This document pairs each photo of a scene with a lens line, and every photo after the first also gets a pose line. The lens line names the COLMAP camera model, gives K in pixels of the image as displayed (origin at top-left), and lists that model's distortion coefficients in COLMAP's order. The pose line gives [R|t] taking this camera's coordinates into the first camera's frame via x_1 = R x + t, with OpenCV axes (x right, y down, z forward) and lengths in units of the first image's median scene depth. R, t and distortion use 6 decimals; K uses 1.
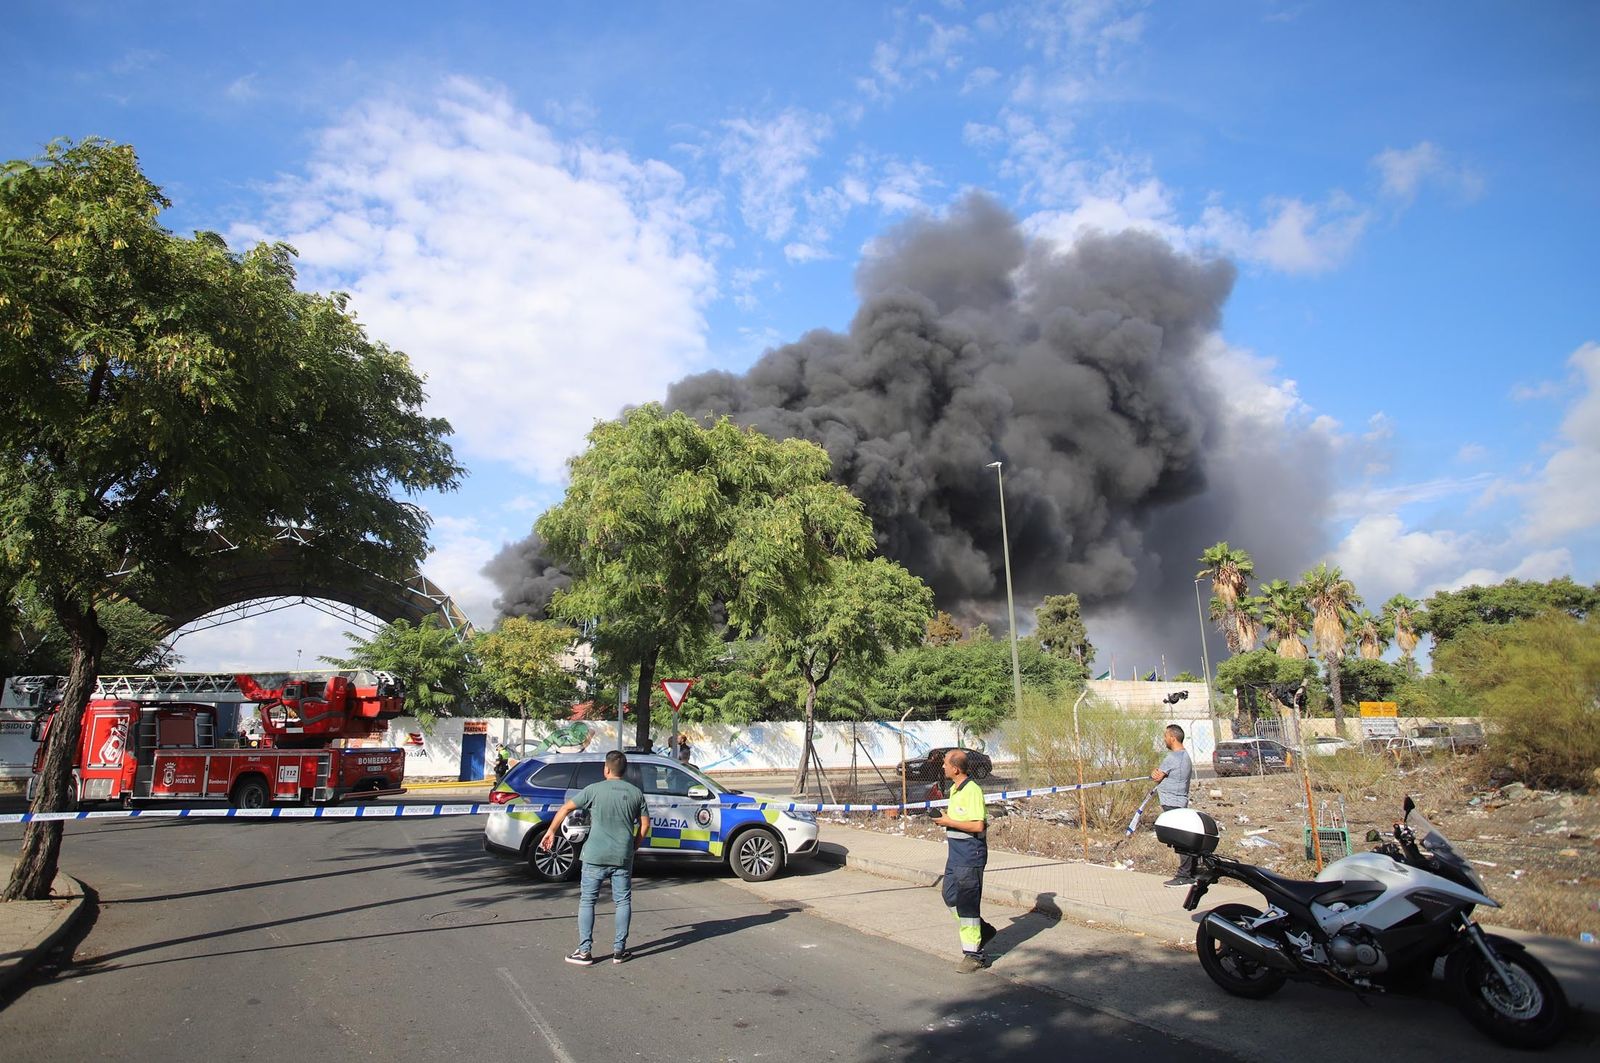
lens RADIAL K [[856.7, 0, 746.1], [0, 856.7, 512.1], [0, 0, 1]] dist [-0.070280, 0.029795]
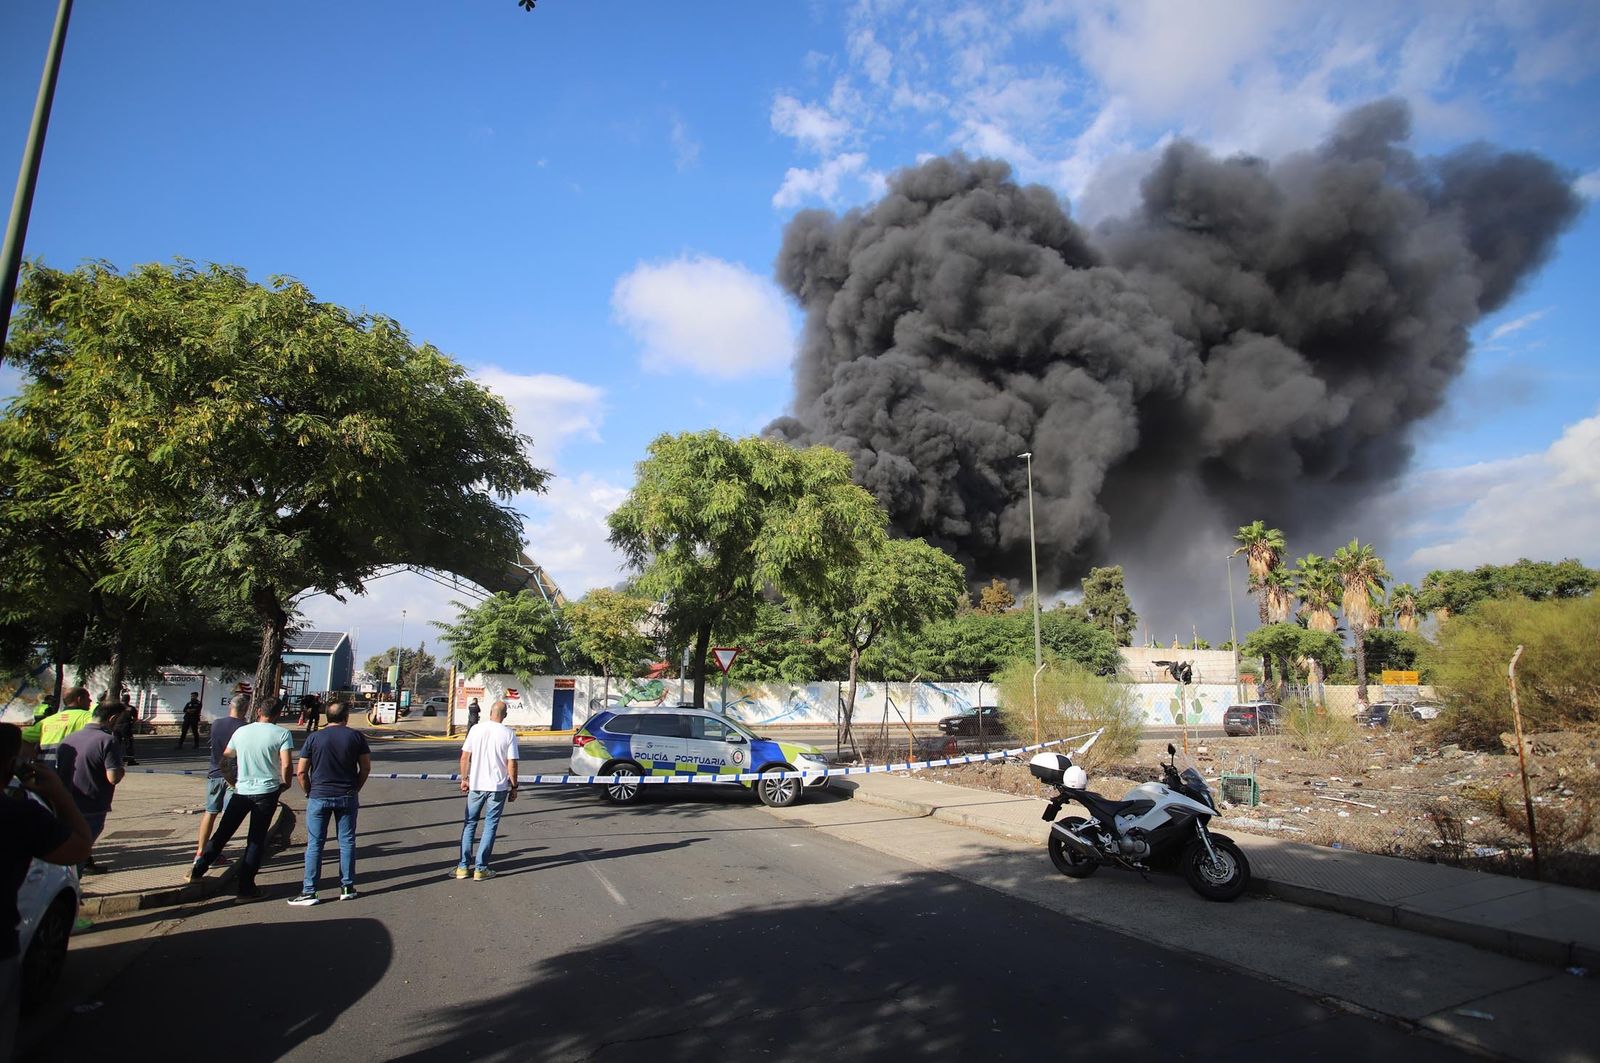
lens RADIAL K [[819.0, 0, 800.0], [0, 819.0, 531.5], [0, 0, 1]] dist [-0.069579, 0.027927]
pose [[0.999600, 0.007861, -0.027152, 0.025522], [-0.006175, 0.998081, 0.061621, -0.020438], [0.027584, -0.061428, 0.997730, -0.071676]]
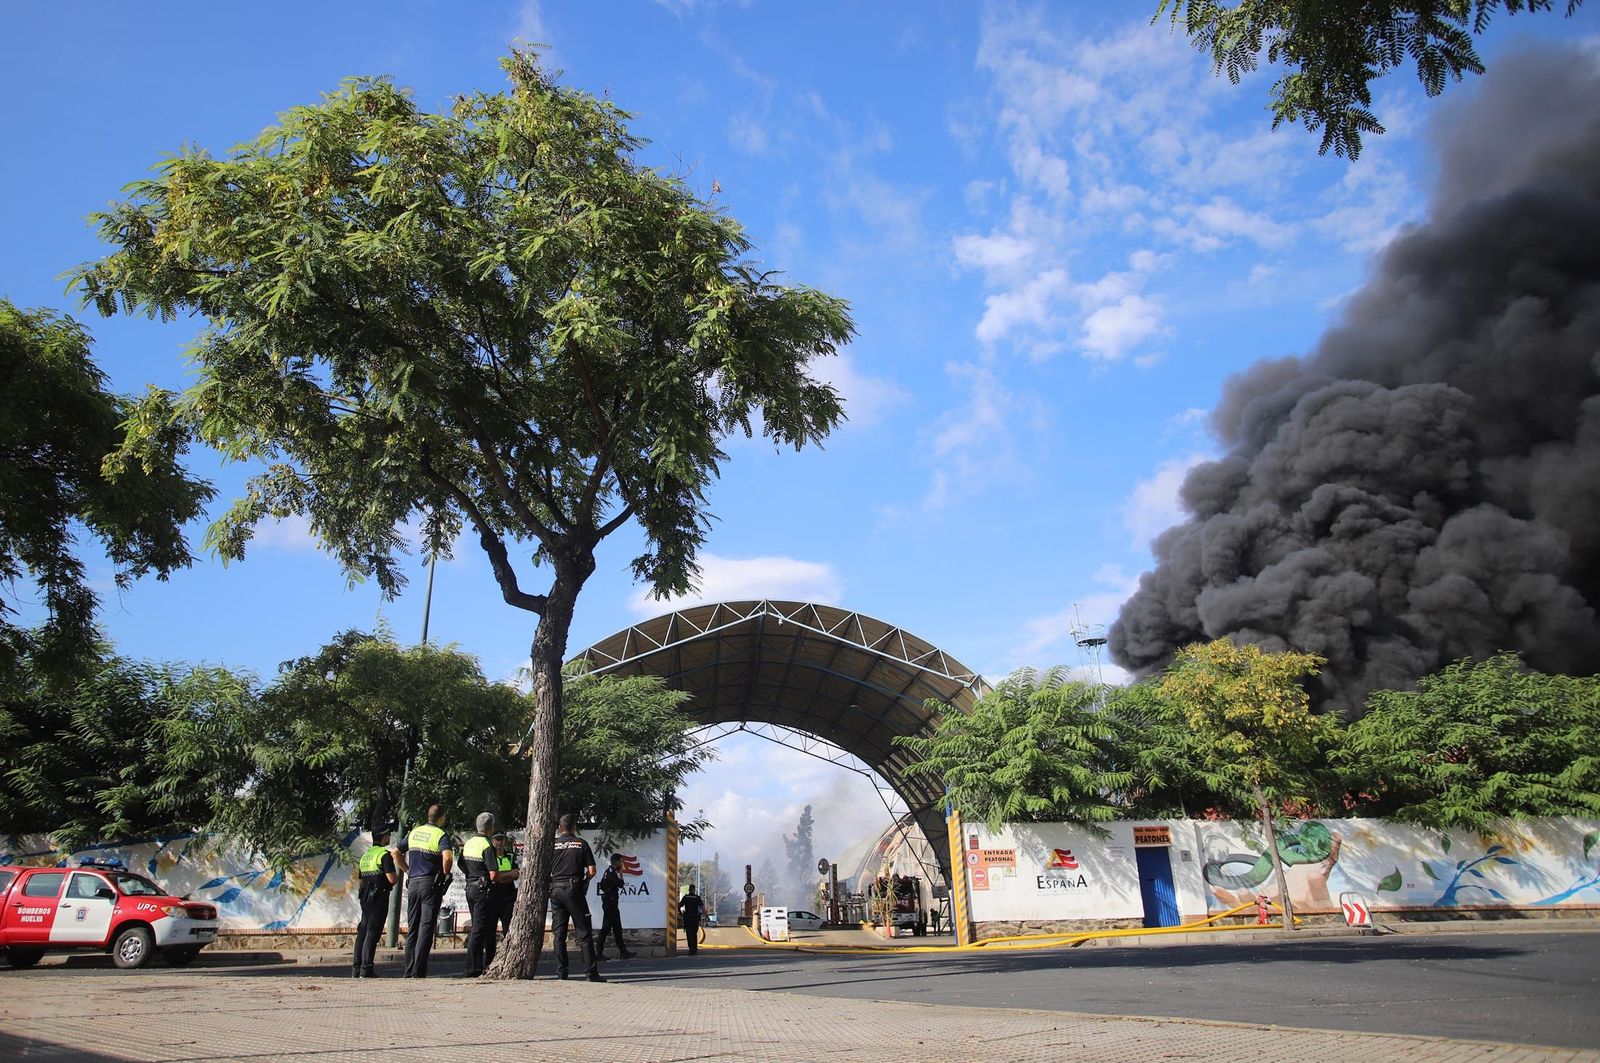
lens RADIAL K [[1001.8, 0, 749.9], [0, 1001.8, 532.4], [0, 0, 1]] dist [-0.061276, 0.041320]
pose [[0.921163, -0.152712, -0.357964, -0.306985], [0.111478, 0.984792, -0.133254, 0.104224], [0.372870, 0.082843, 0.924178, 0.220904]]
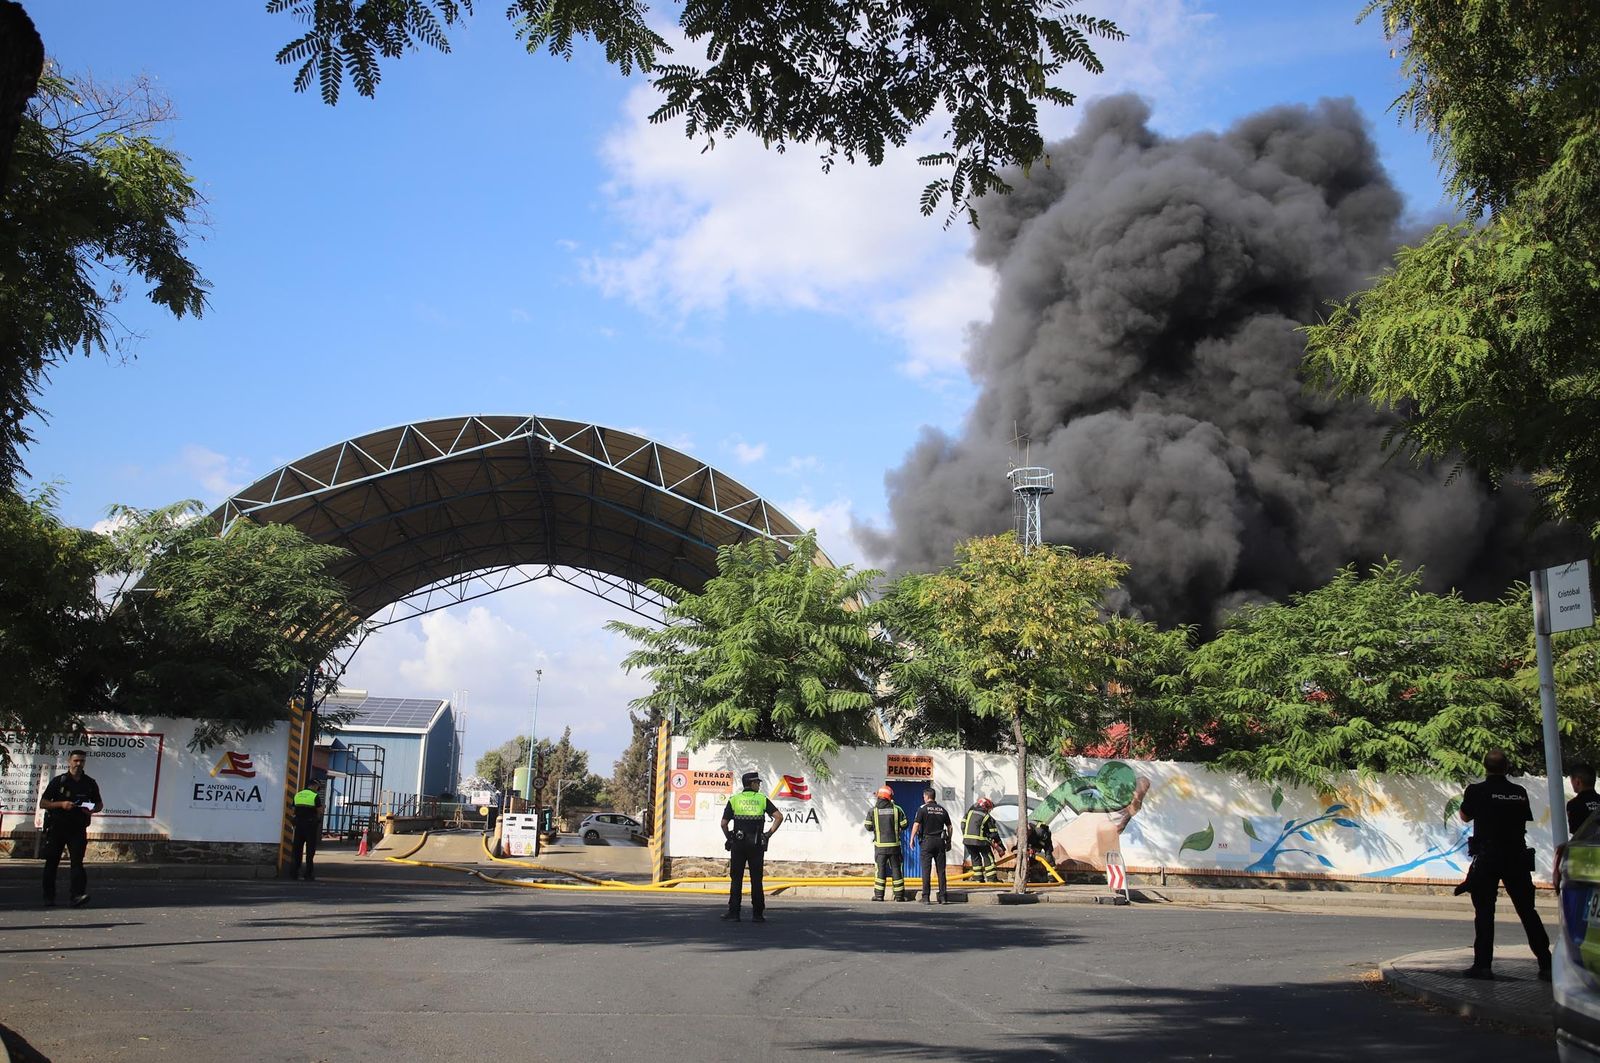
lens RADIAL K [[1412.0, 0, 753.2], [0, 1412.0, 529.4], [0, 0, 1]] dist [-0.006631, 0.014340]
pose [[0.947047, -0.027889, -0.319880, -0.144397], [0.043805, 0.998129, 0.042669, 0.080688], [0.318092, -0.054422, 0.946497, 0.212604]]
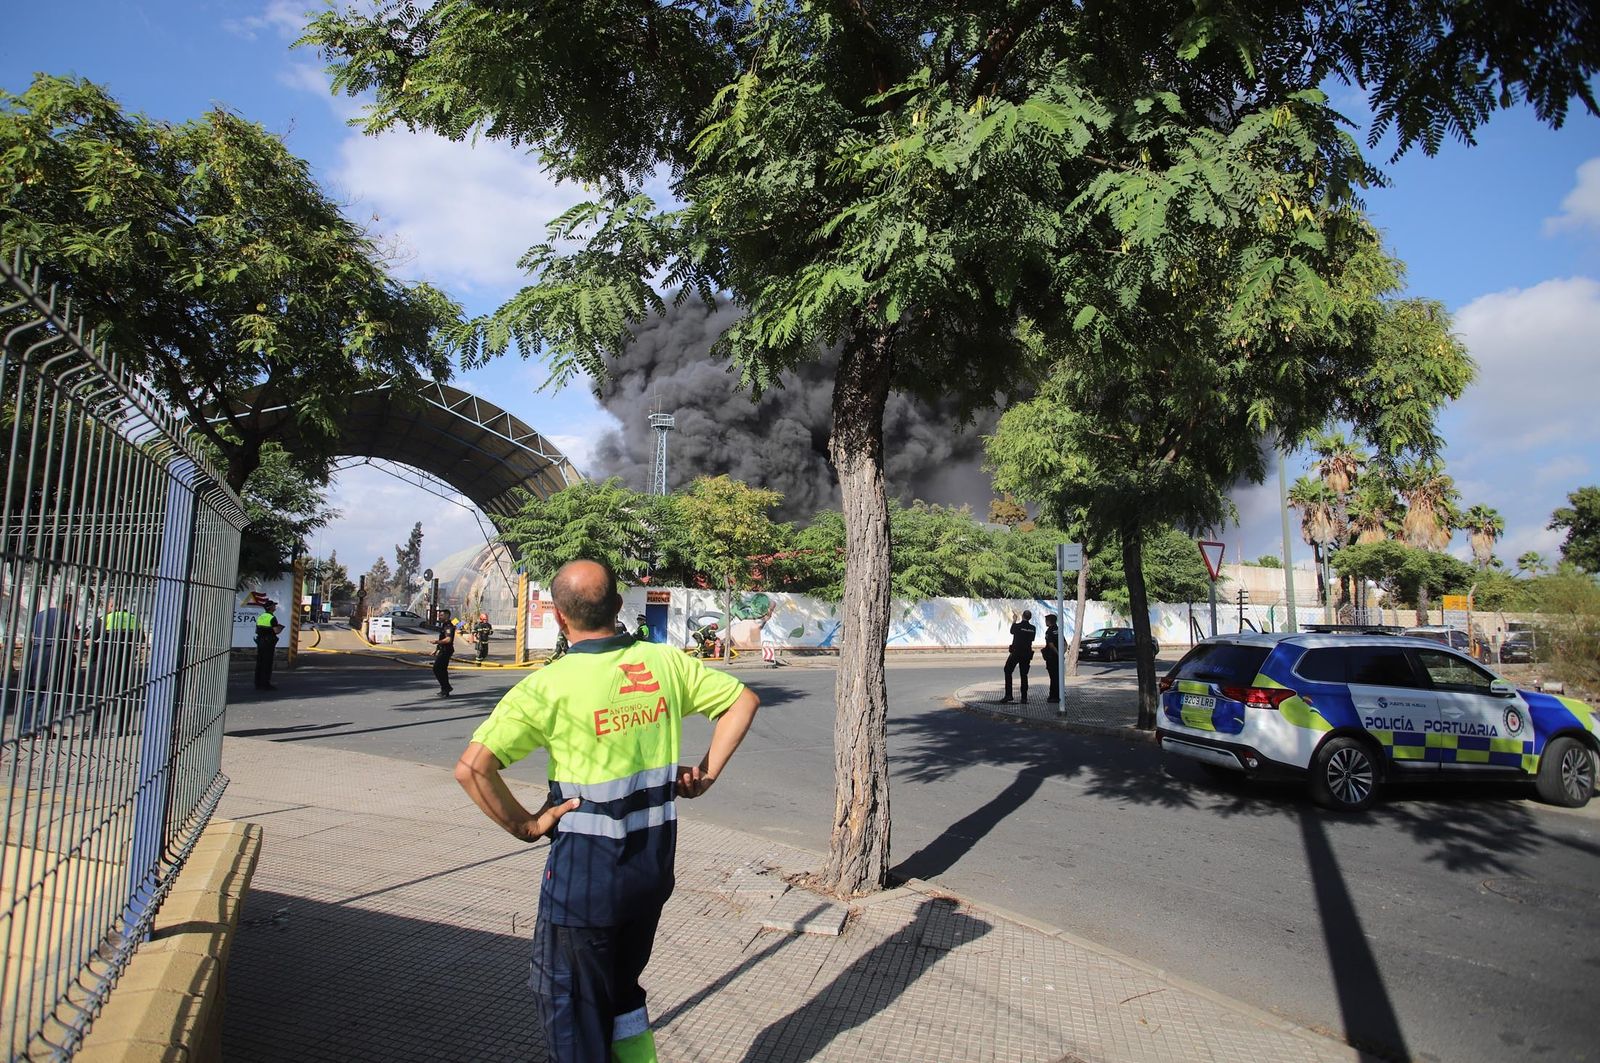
lens RADIAL K [[838.5, 0, 759.7], [0, 838.5, 514.7], [0, 0, 1]] dist [-0.073483, 0.028030]
pose [[0.998514, 0.030176, 0.045382, -0.262405], [-0.036333, 0.989250, 0.141649, 0.037263], [-0.040619, -0.143088, 0.988876, 0.128184]]
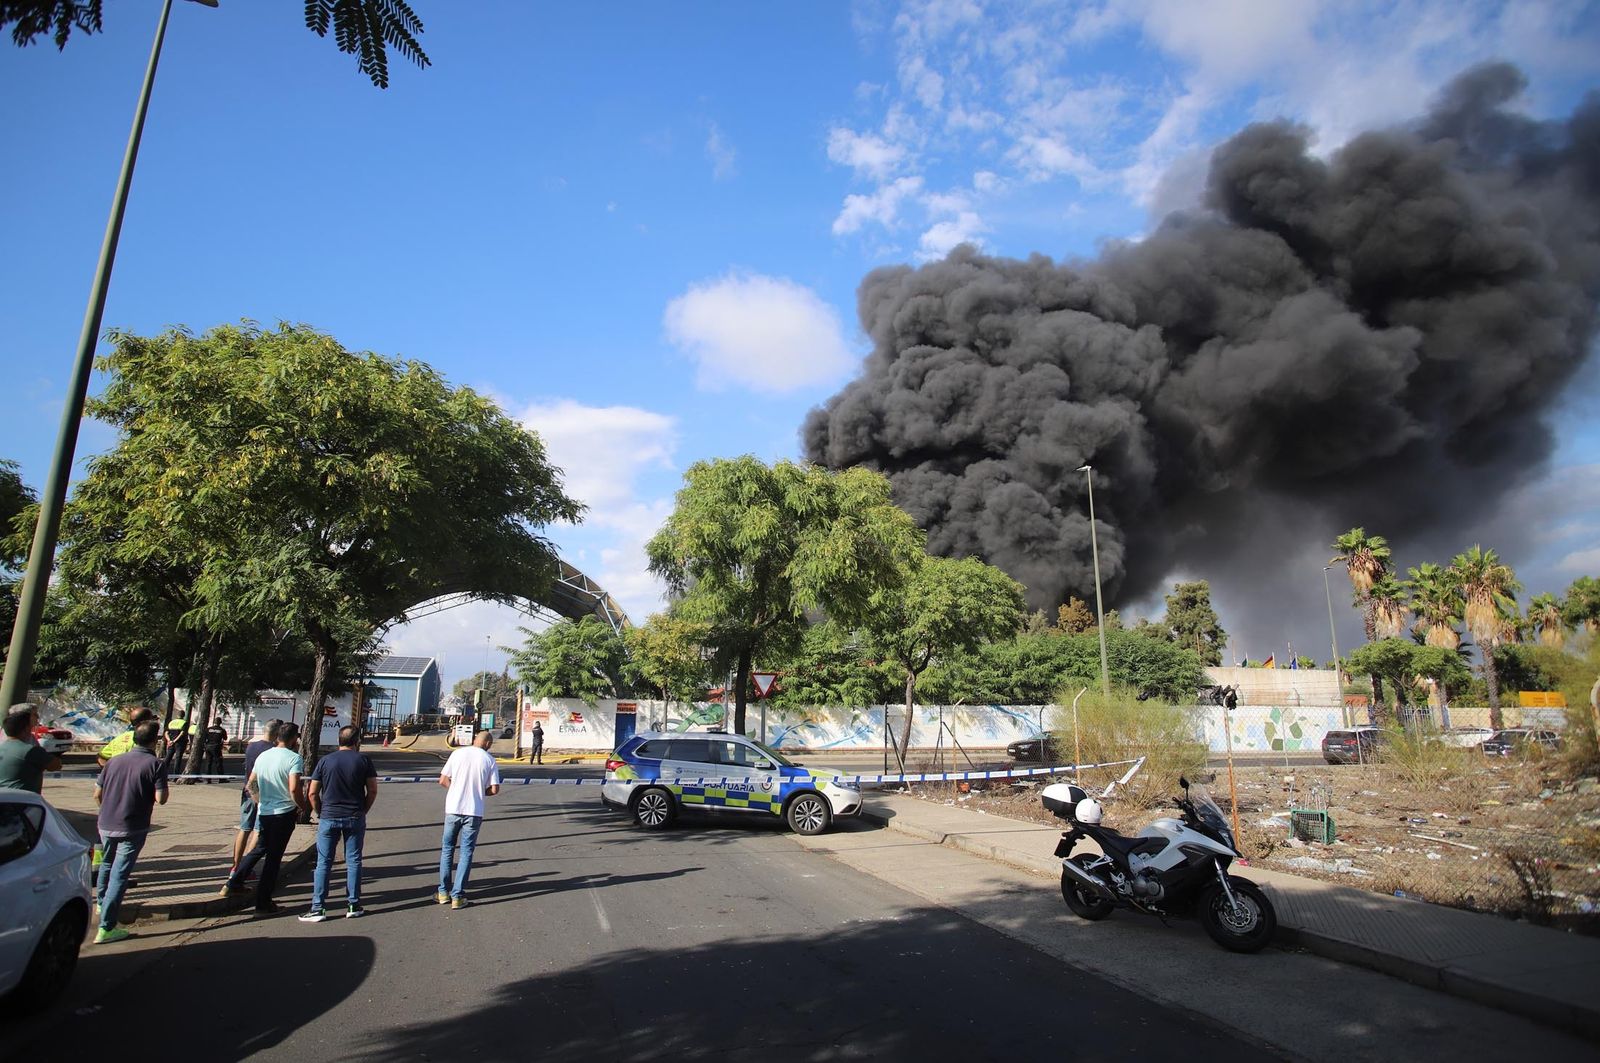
lens RADIAL K [[814.8, 0, 768.6], [0, 814.8, 503.4], [0, 0, 1]] dist [-0.064109, 0.025938]
pose [[0.987776, -0.023460, -0.154102, 0.051332], [0.023669, 0.999720, -0.000479, -0.021384], [0.154070, -0.003174, 0.988055, -0.069603]]
